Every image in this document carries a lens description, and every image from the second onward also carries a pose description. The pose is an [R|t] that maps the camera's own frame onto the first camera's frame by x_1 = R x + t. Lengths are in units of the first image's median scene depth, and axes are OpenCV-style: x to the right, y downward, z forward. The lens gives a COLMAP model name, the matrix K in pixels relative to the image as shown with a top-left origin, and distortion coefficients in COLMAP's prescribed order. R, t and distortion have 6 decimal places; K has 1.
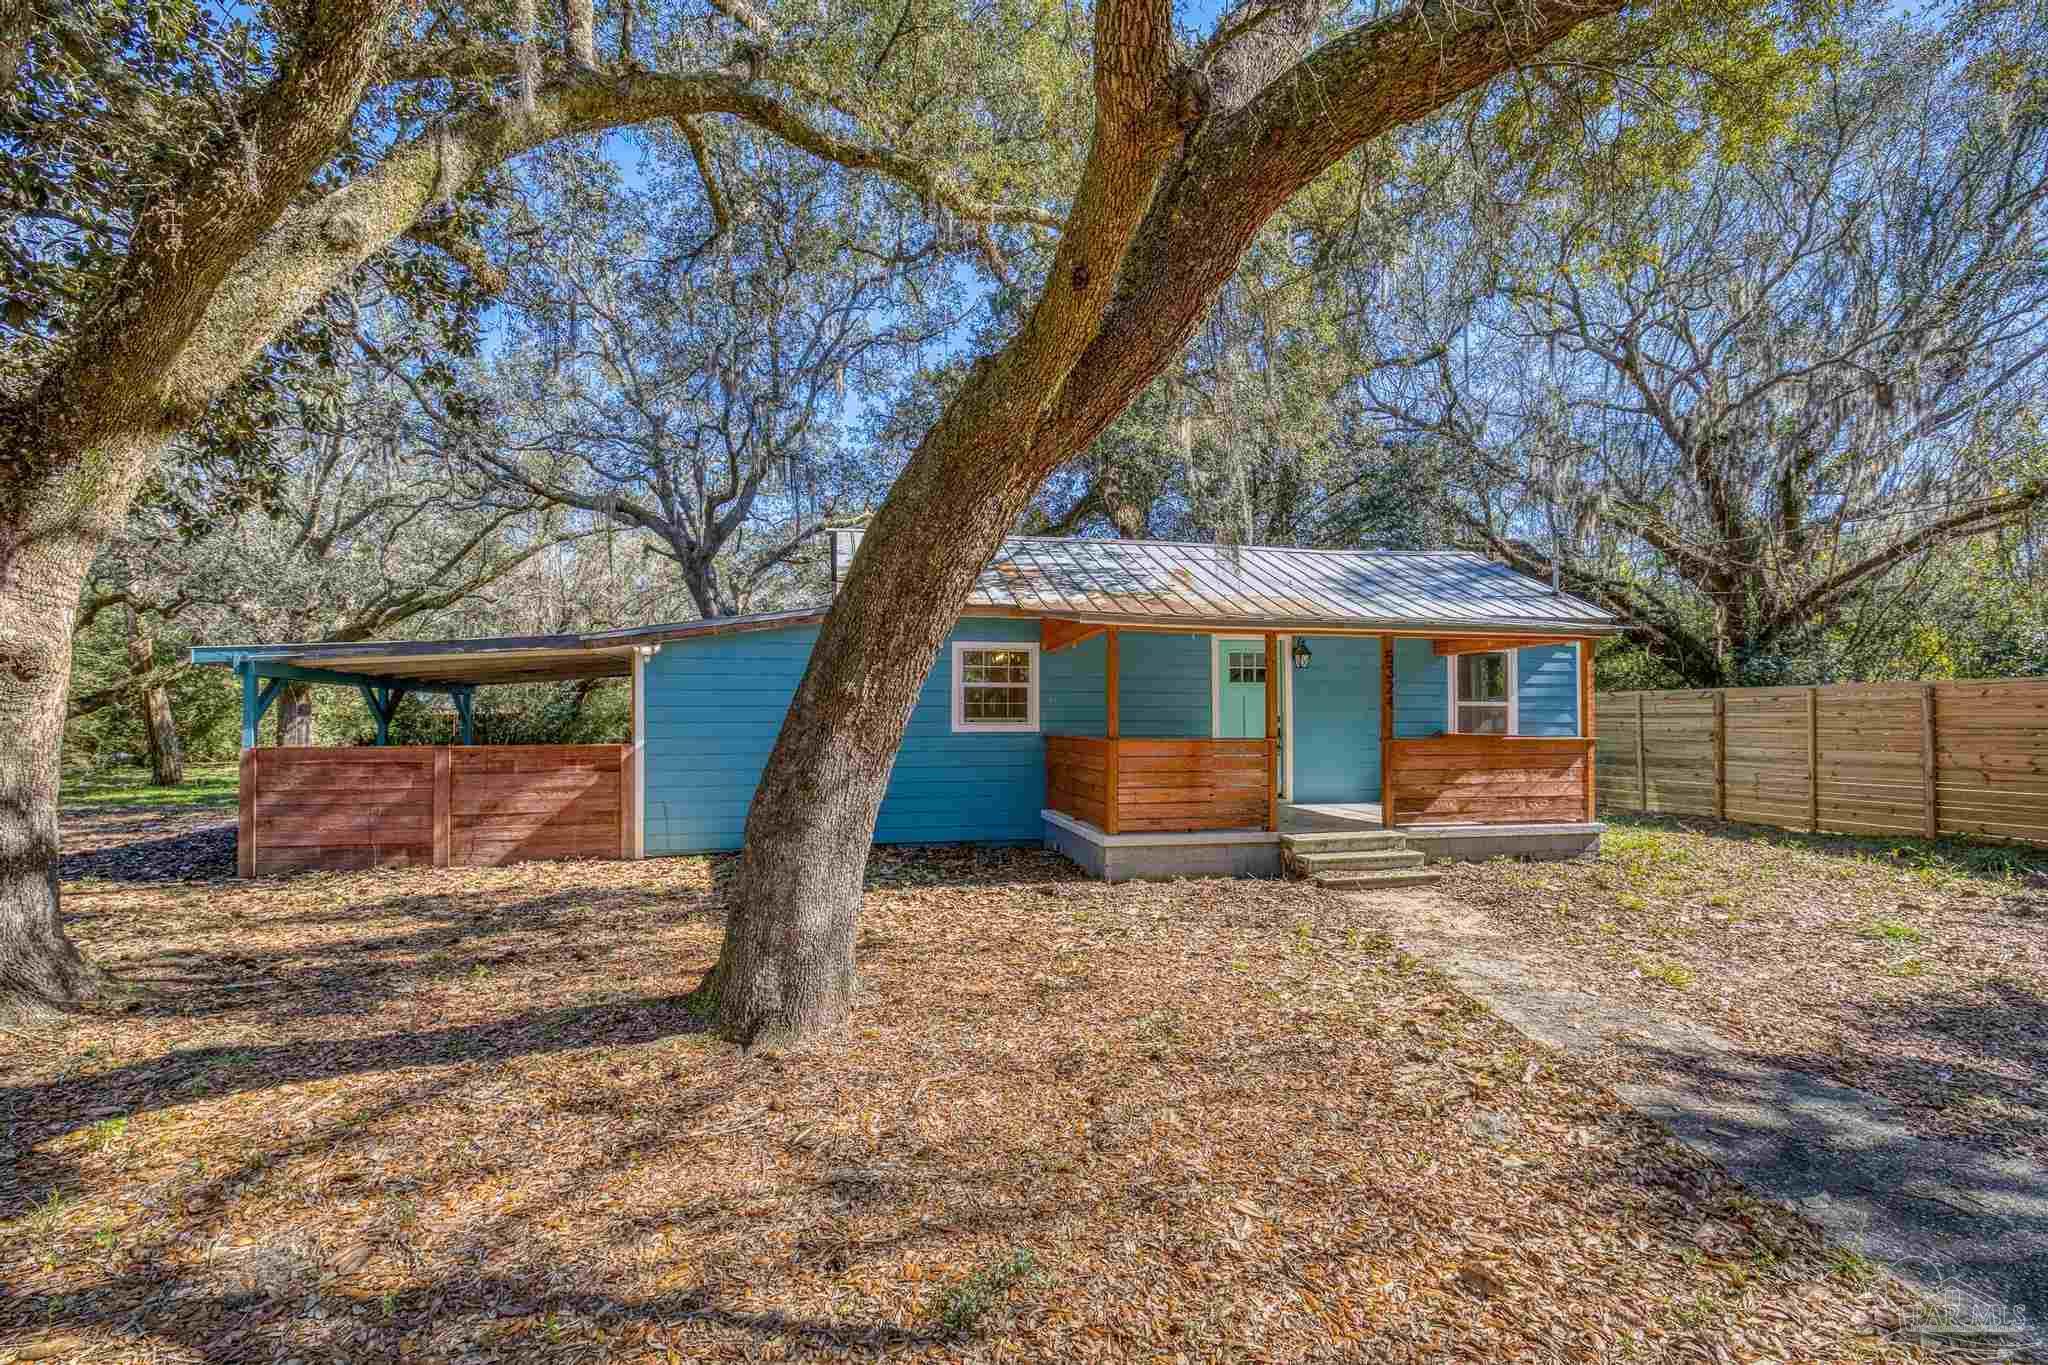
lens RADIAL K [[879.9, 0, 1020.0], [0, 879.9, 718.4], [0, 0, 1]] dist [0.012811, 0.000046]
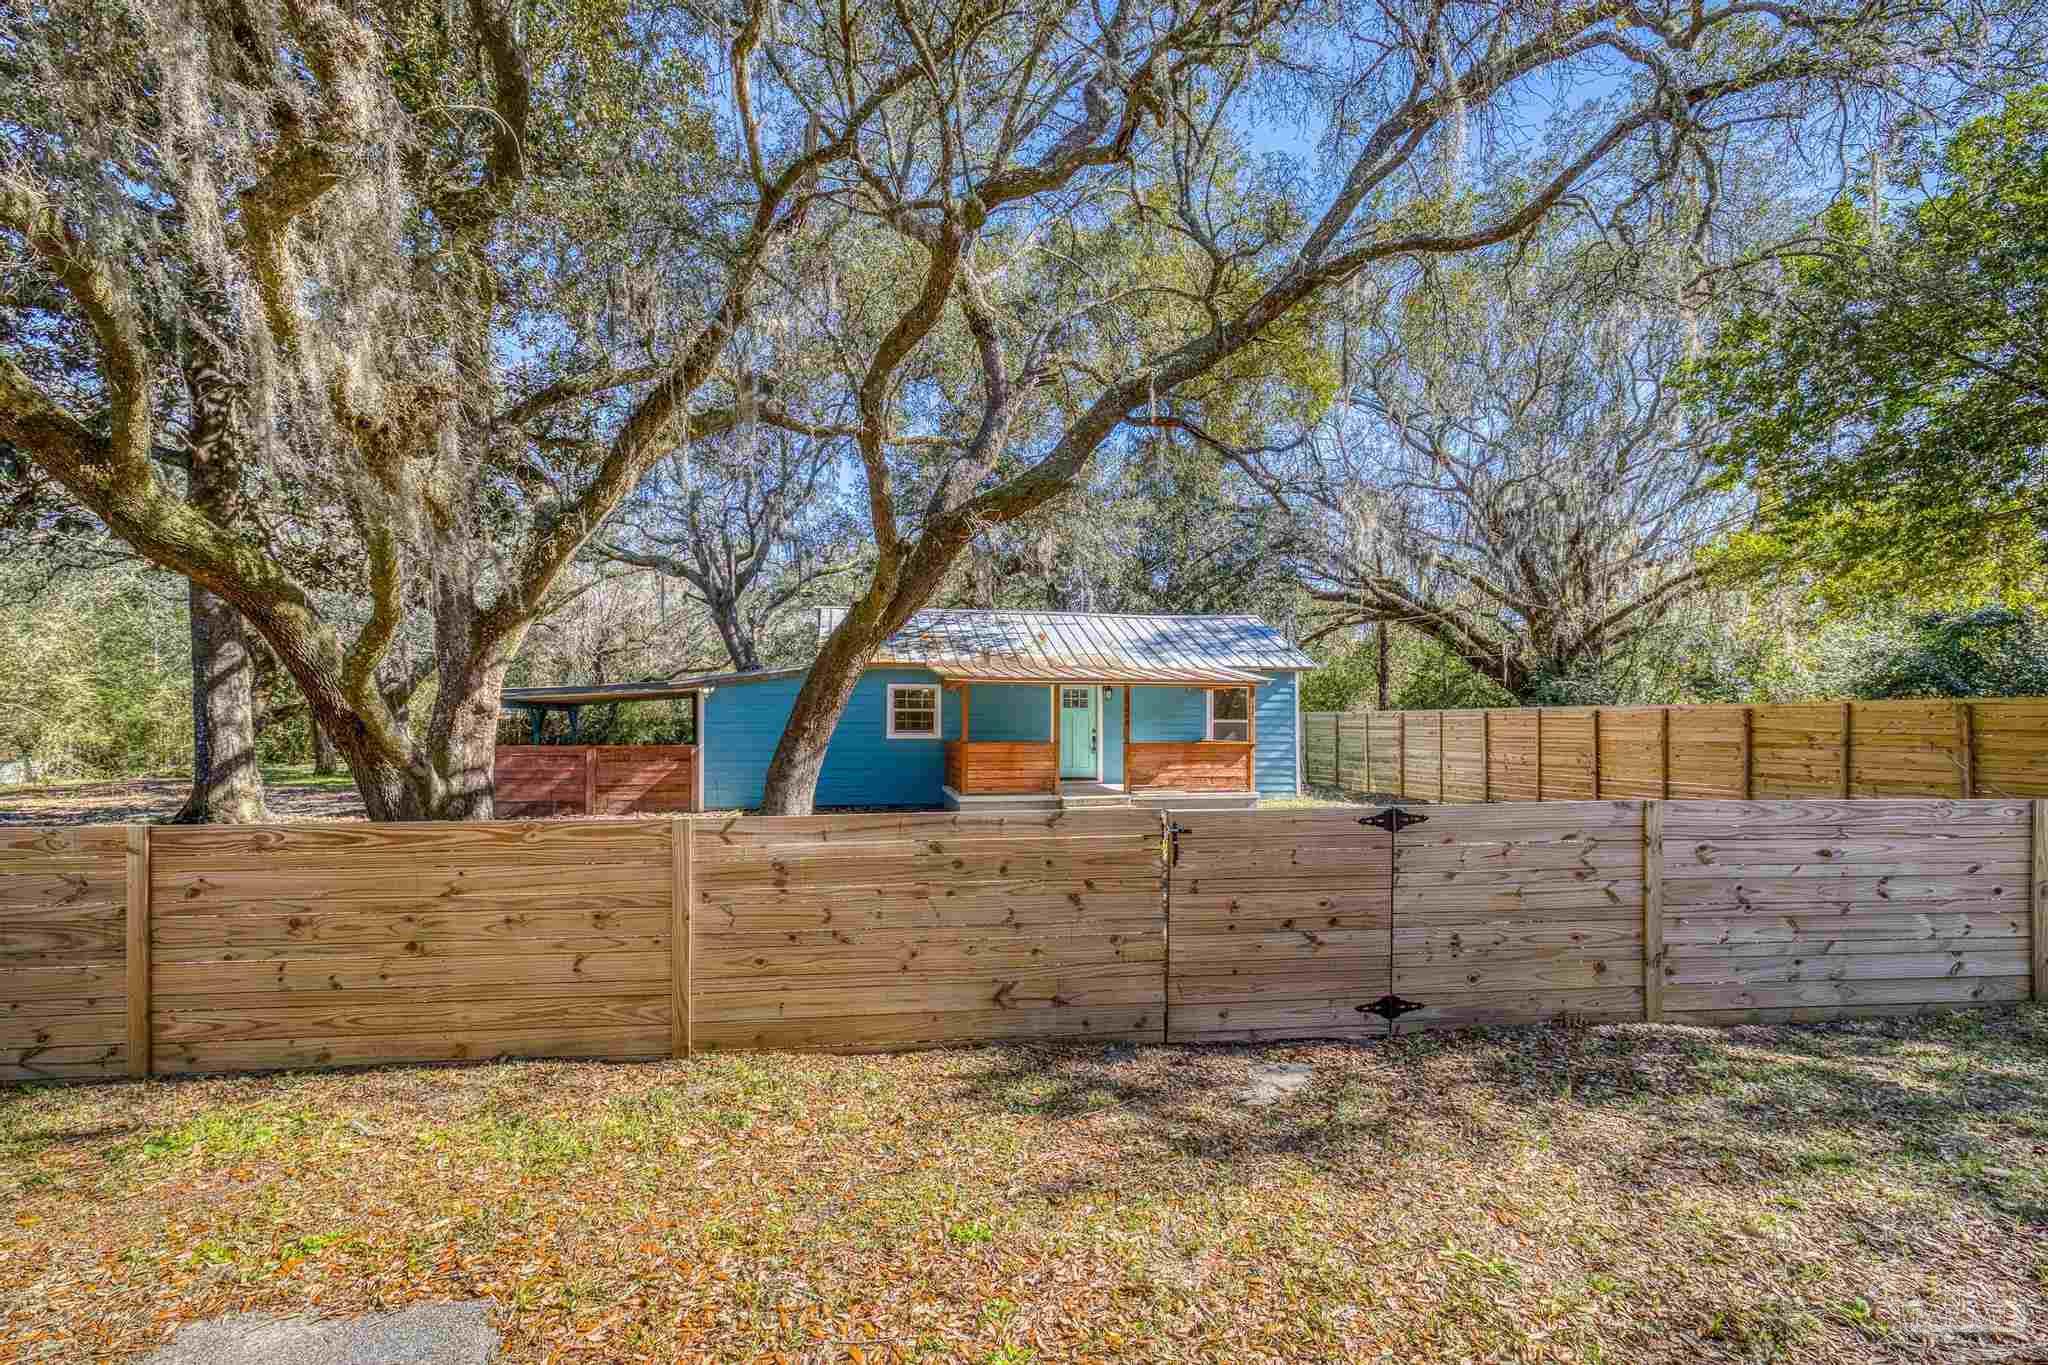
lens RADIAL K [[879.9, 0, 1020.0], [0, 879.9, 718.4], [0, 0, 1]] dist [0.012811, 0.000046]
pose [[0.999933, 0.002707, -0.011284, 0.185089], [-0.002730, 0.999994, -0.002014, -0.018928], [0.011279, 0.002045, 0.999934, -0.632908]]
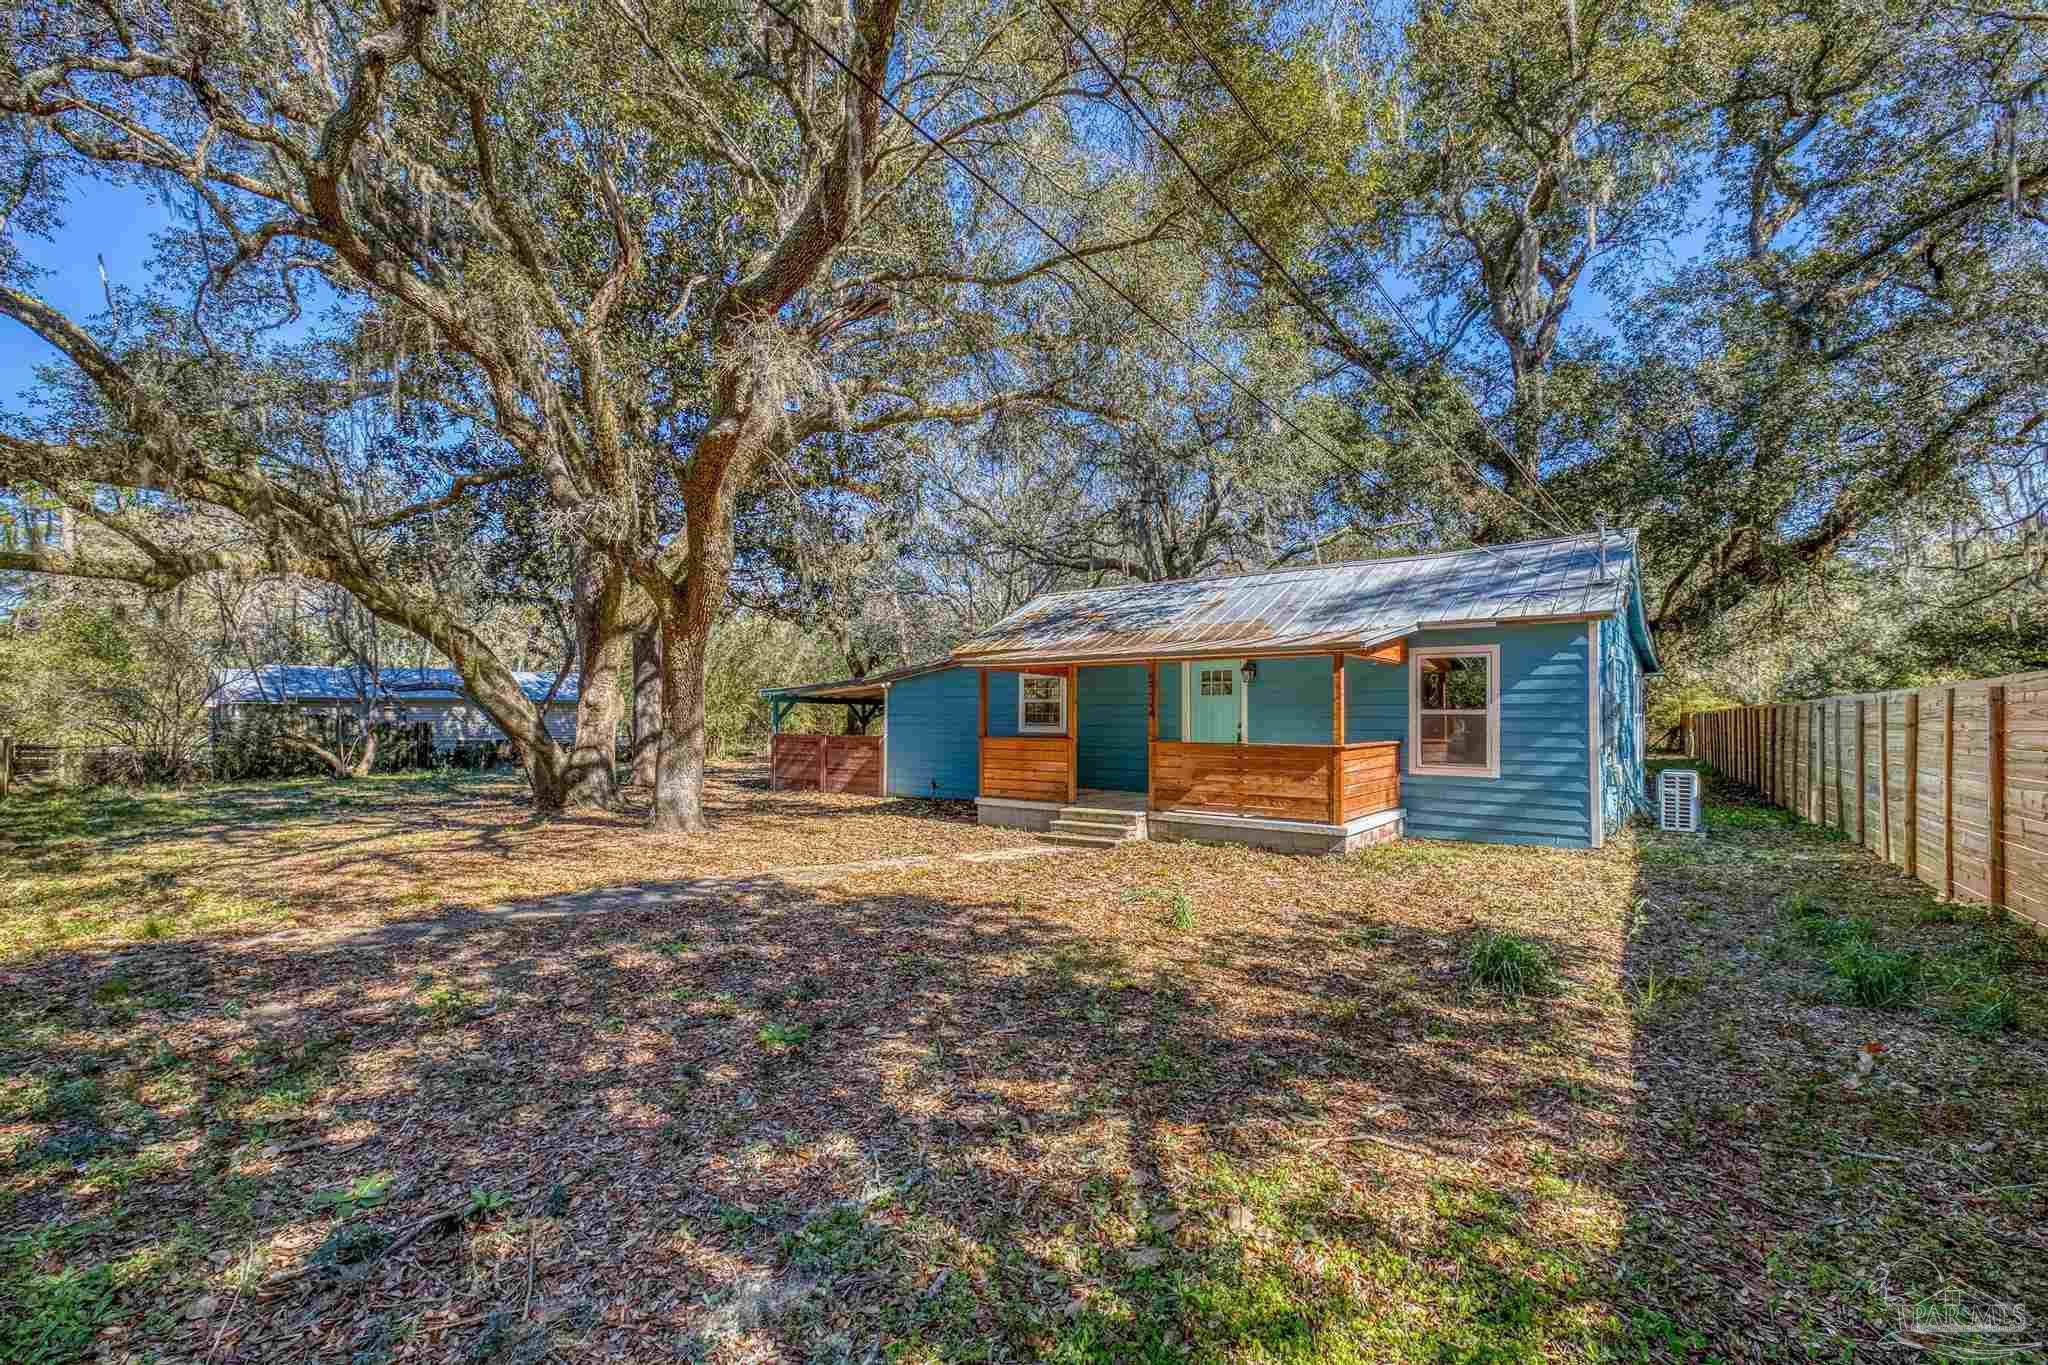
lens RADIAL K [[879.9, 0, 1020.0], [0, 879.9, 718.4], [0, 0, 1]] dist [0.012811, 0.000046]
pose [[0.642883, 0.003732, -0.765955, 1.060518], [-0.002593, 0.999993, 0.002695, -0.011903], [0.765960, 0.000254, 0.642888, 0.017632]]
